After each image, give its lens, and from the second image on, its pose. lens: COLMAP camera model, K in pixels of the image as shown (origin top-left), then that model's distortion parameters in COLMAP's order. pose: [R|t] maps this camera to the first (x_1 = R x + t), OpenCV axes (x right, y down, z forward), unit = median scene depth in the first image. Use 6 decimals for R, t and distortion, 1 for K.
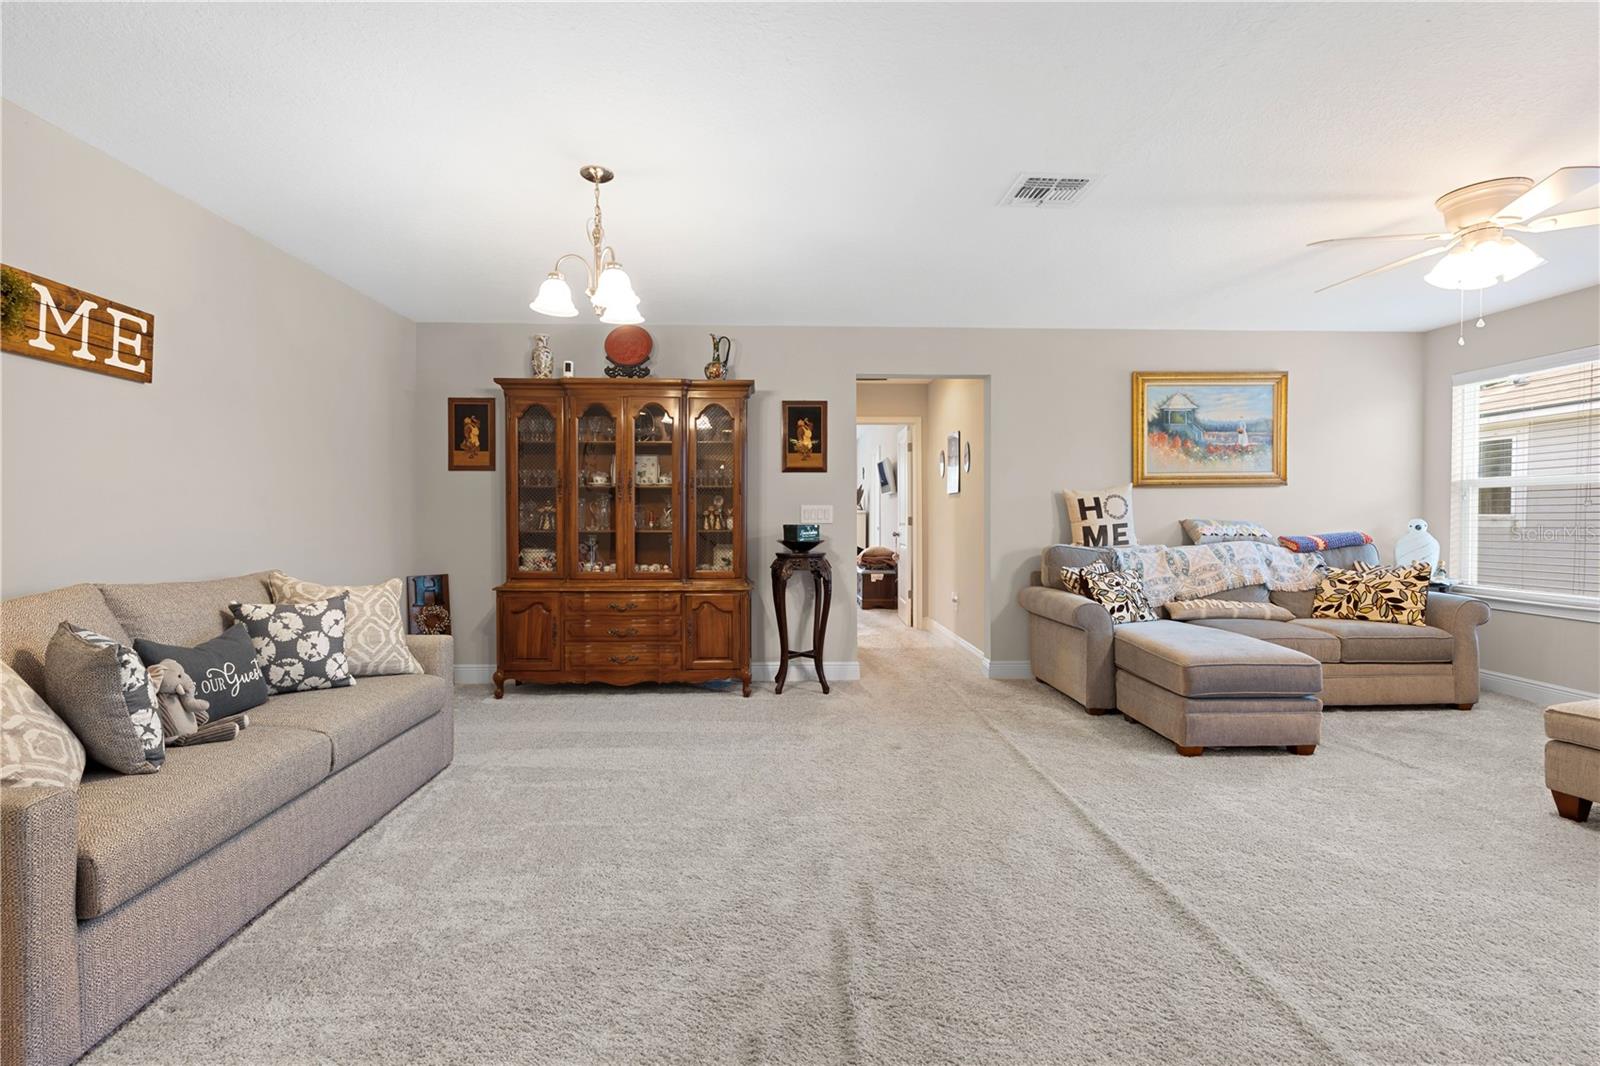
lens RADIAL K [[728.9, 0, 786.7], [0, 728.9, 526.2], [0, 0, 1]] dist [-0.010534, 0.004584]
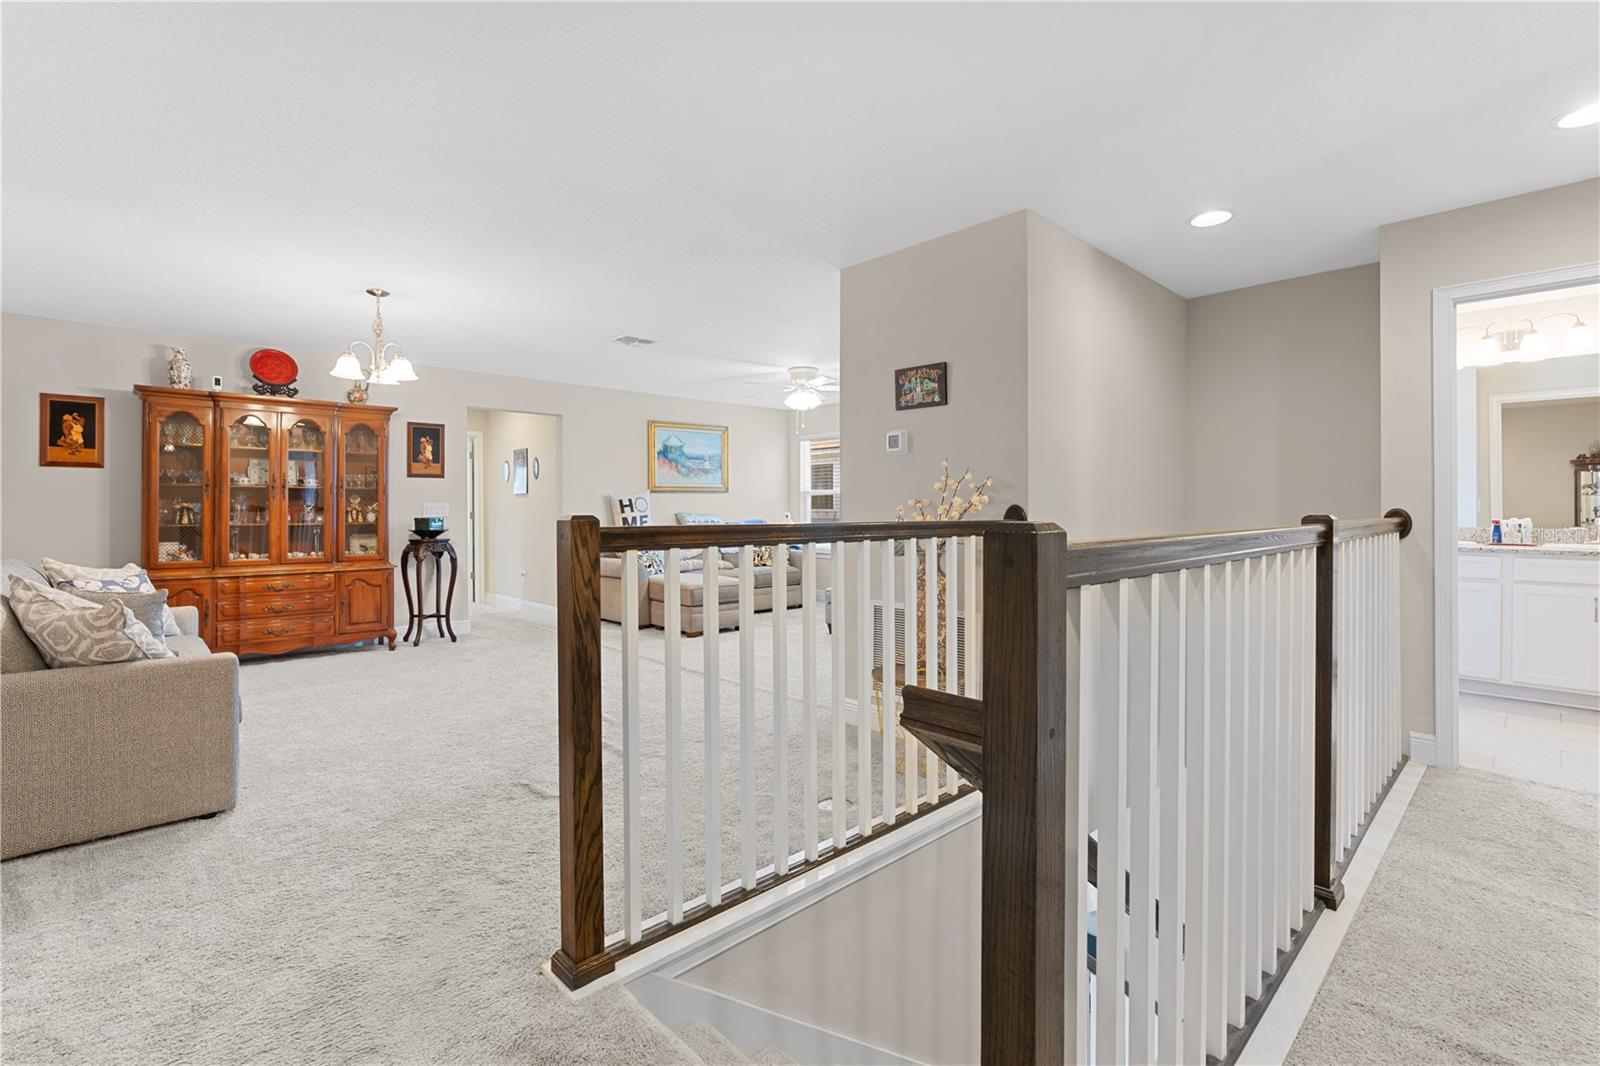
lens RADIAL K [[728.9, 0, 801.3], [0, 728.9, 520.9], [0, 0, 1]] dist [-0.010534, 0.004584]
pose [[0.748409, -0.011808, 0.663133, -0.344224], [0.014053, 0.999899, 0.001945, 0.010315], [-0.663089, 0.007863, 0.748499, -0.426498]]
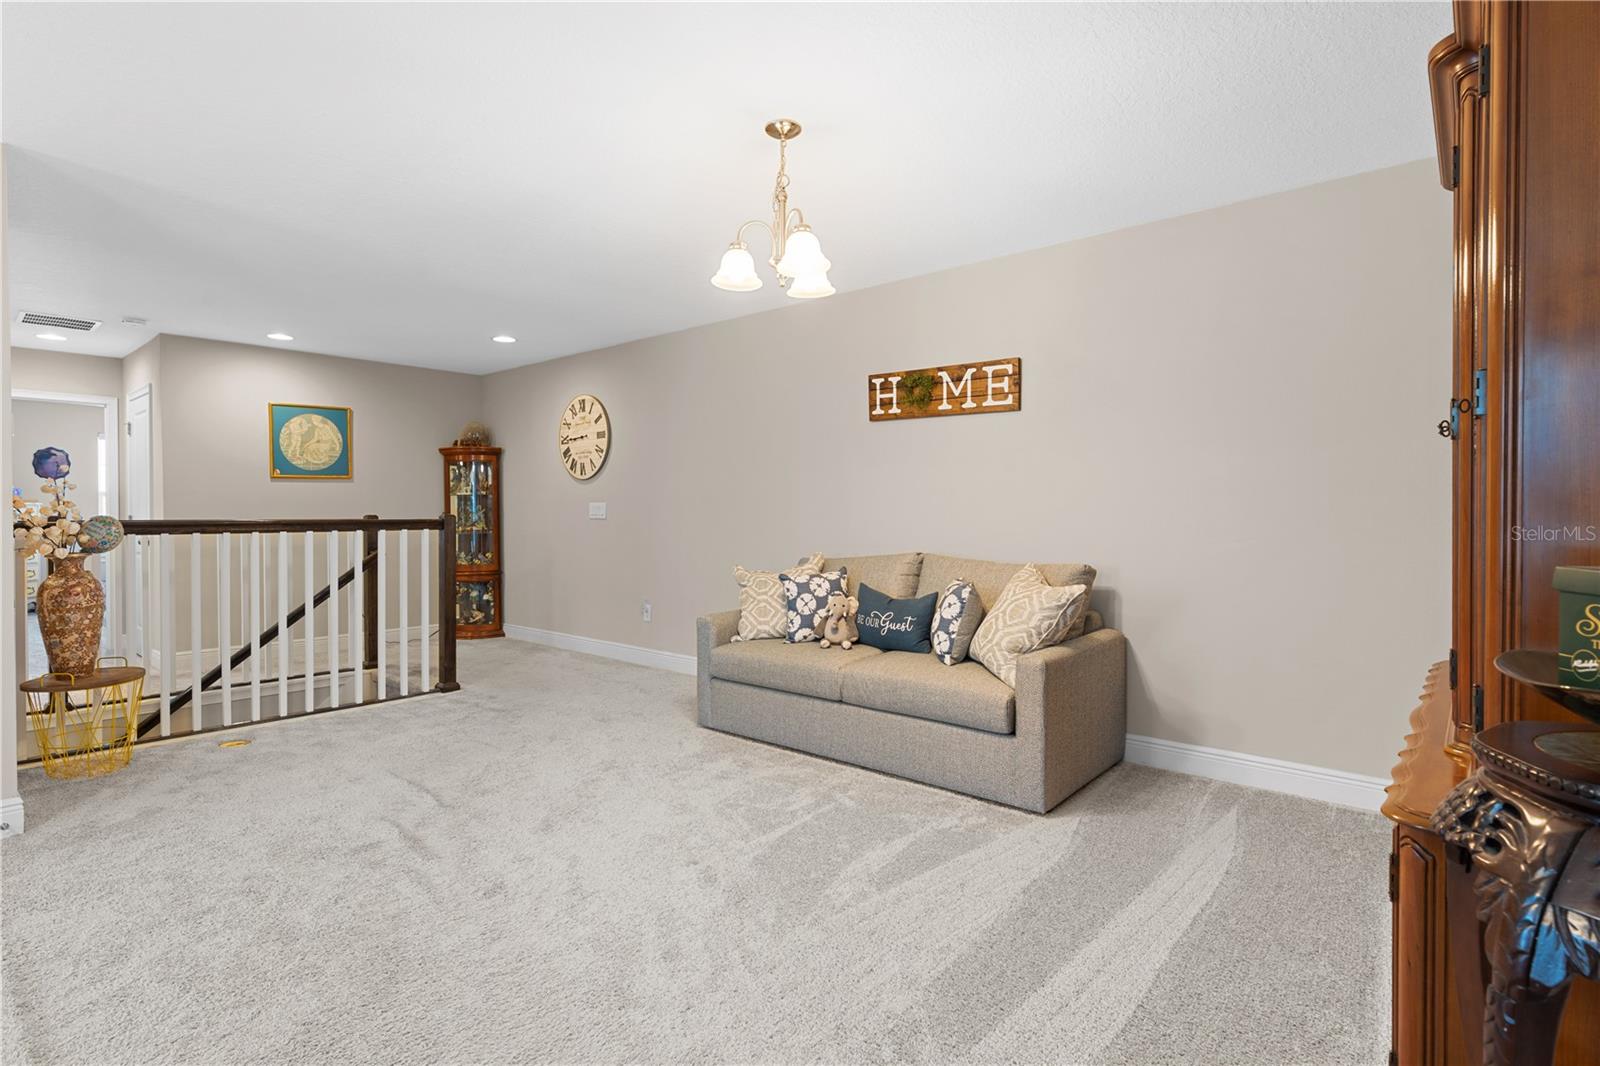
lens RADIAL K [[810.7, 0, 800.2], [0, 810.7, 521.8], [0, 0, 1]] dist [-0.001004, -0.000016]
pose [[-0.667655, 0.007647, -0.744432, 0.544825], [-0.010917, 0.999739, 0.020060, -0.022187], [0.744391, 0.021520, -0.667397, 1.914771]]
